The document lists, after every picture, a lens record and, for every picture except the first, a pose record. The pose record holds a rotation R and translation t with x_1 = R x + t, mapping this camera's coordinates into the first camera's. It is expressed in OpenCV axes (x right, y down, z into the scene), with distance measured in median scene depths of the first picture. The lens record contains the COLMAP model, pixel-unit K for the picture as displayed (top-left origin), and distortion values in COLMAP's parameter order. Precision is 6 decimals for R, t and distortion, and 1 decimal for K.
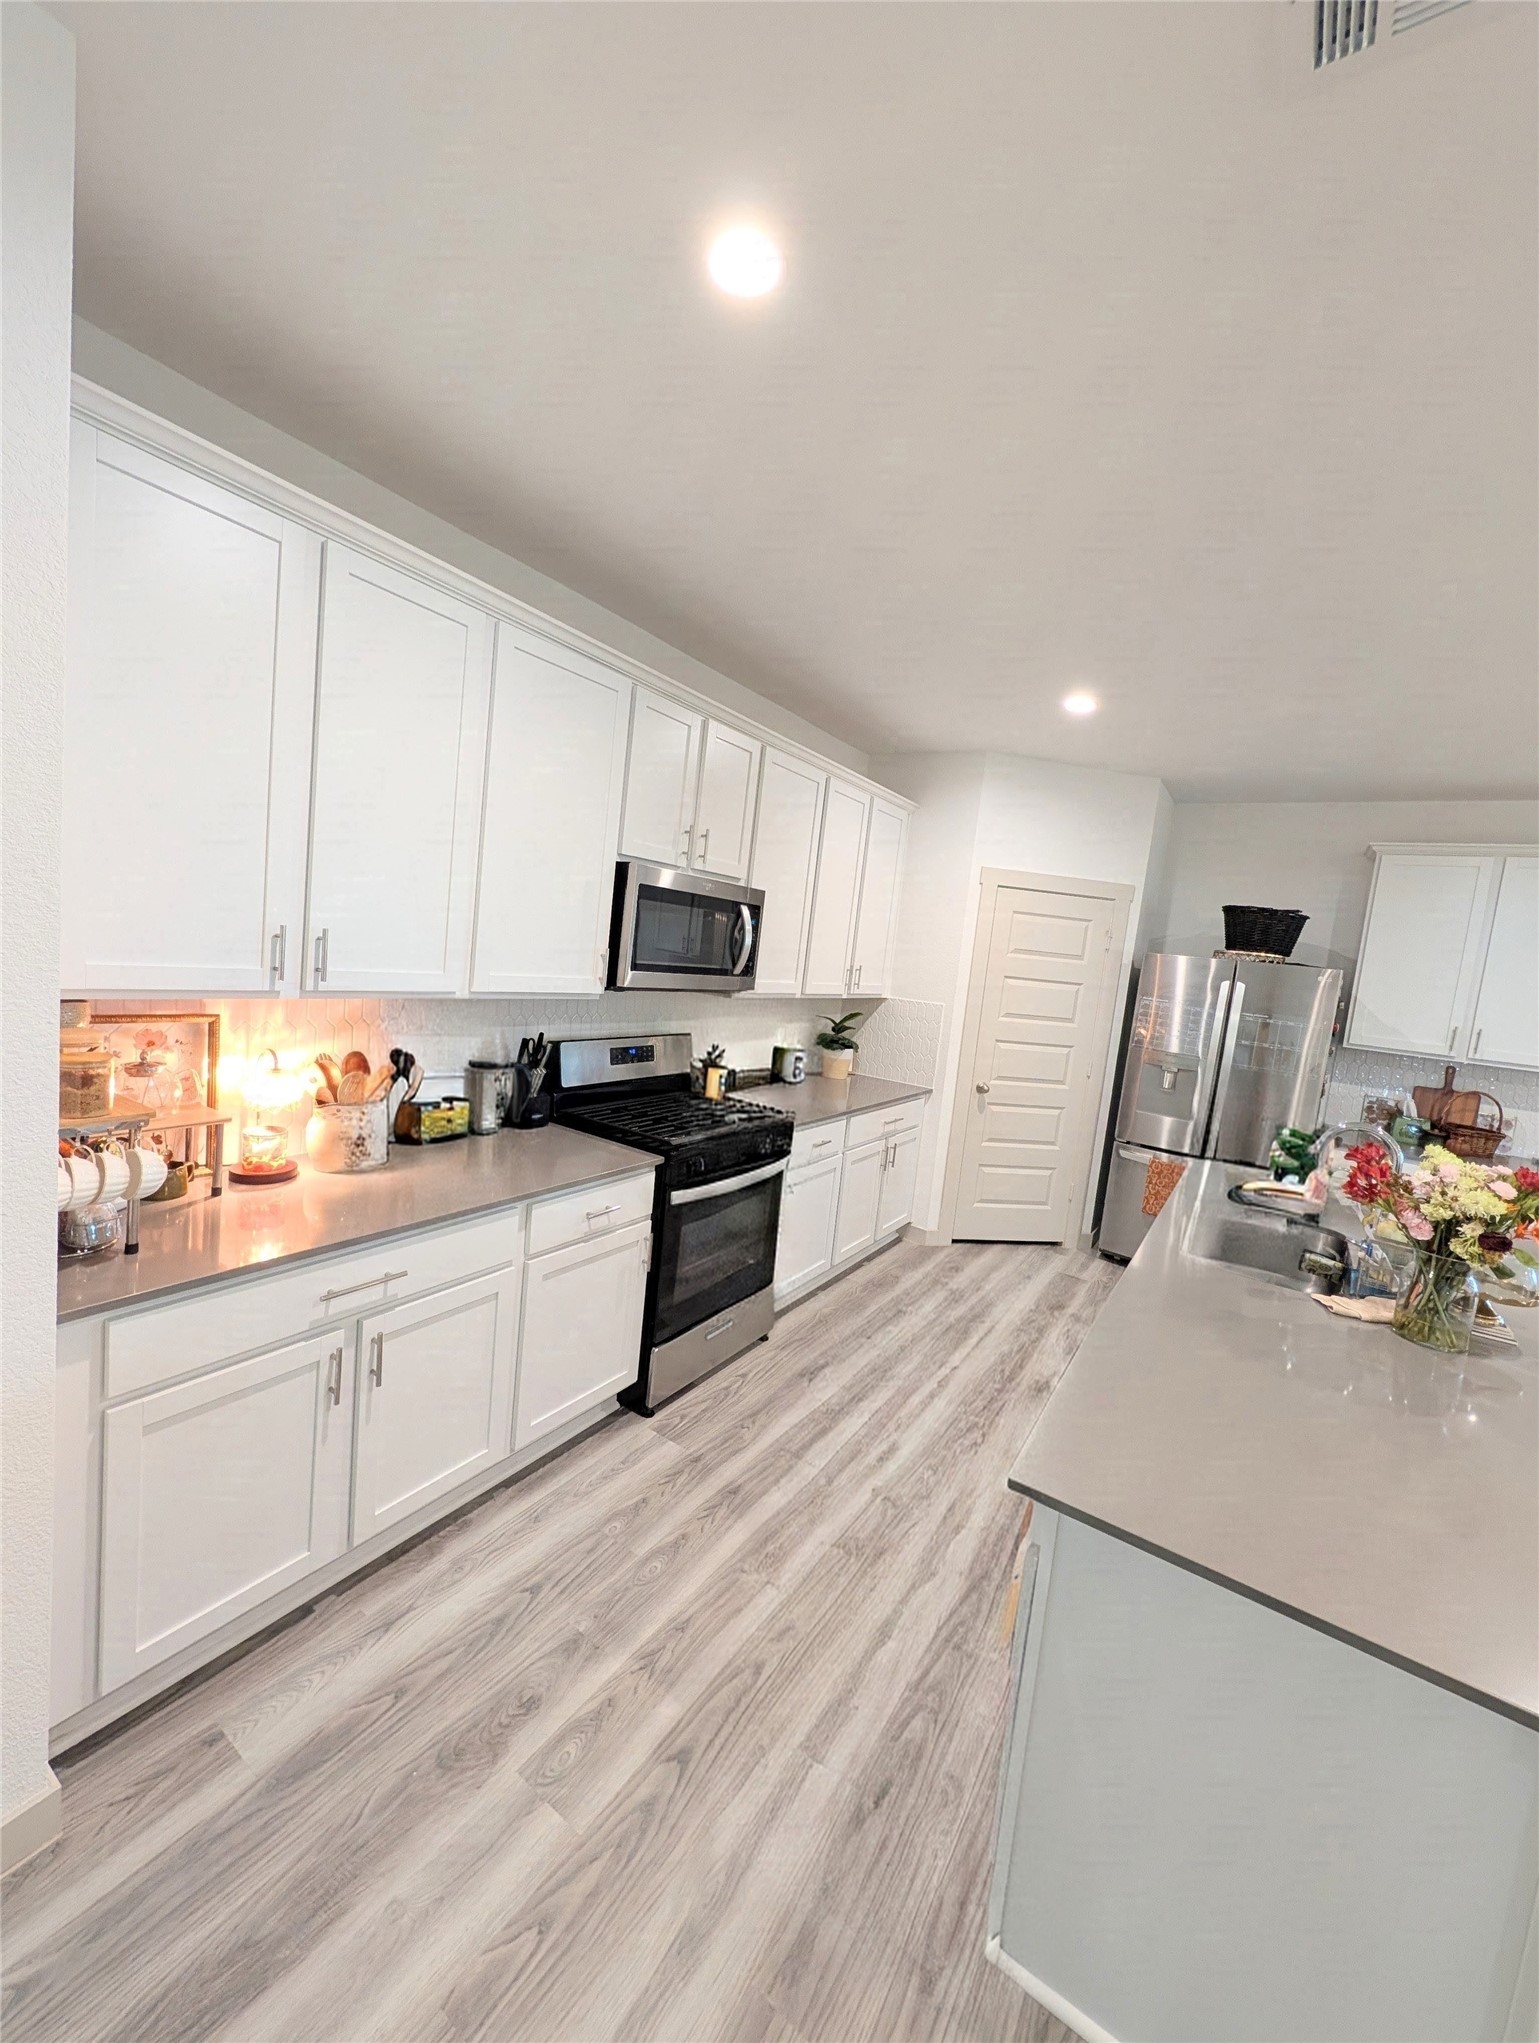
lens RADIAL K [[780.2, 0, 776.9], [0, 780.2, 1023.0], [0, 0, 1]] dist [0.001856, 0.000094]
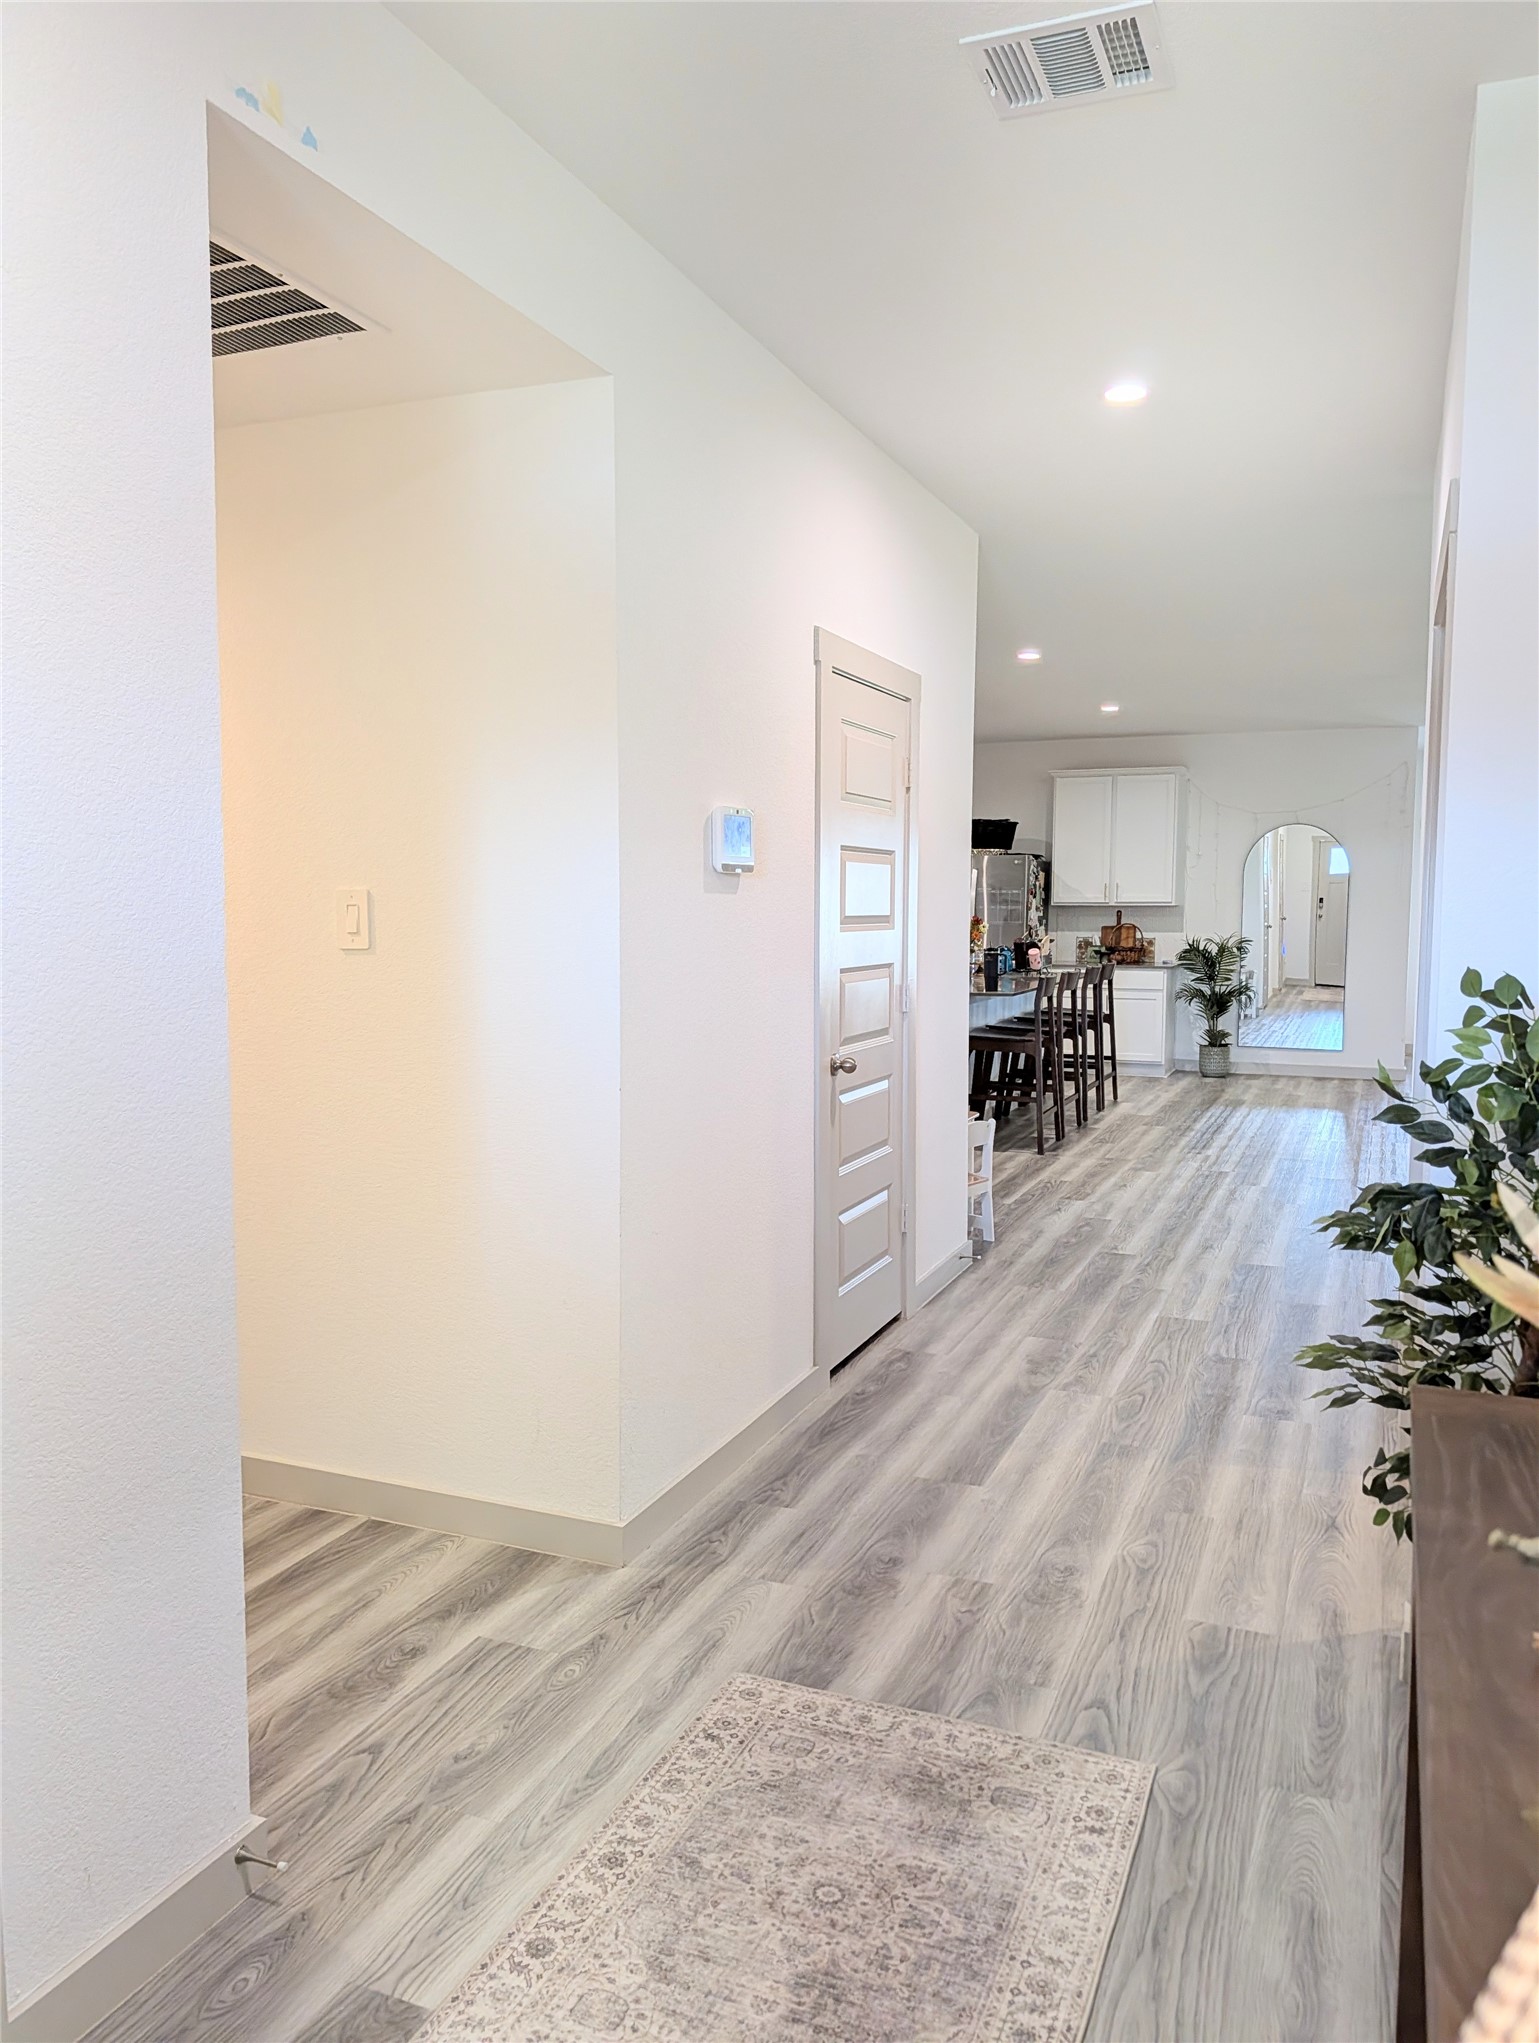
lens RADIAL K [[1454.6, 0, 769.5], [0, 1454.6, 1021.5], [0, 0, 1]] dist [0.023679, -0.004590]
pose [[0.978660, -0.112373, 0.172039, -0.519377], [0.113124, 0.993566, 0.005464, 0.282115], [-0.171546, 0.014115, 0.985075, -2.687210]]
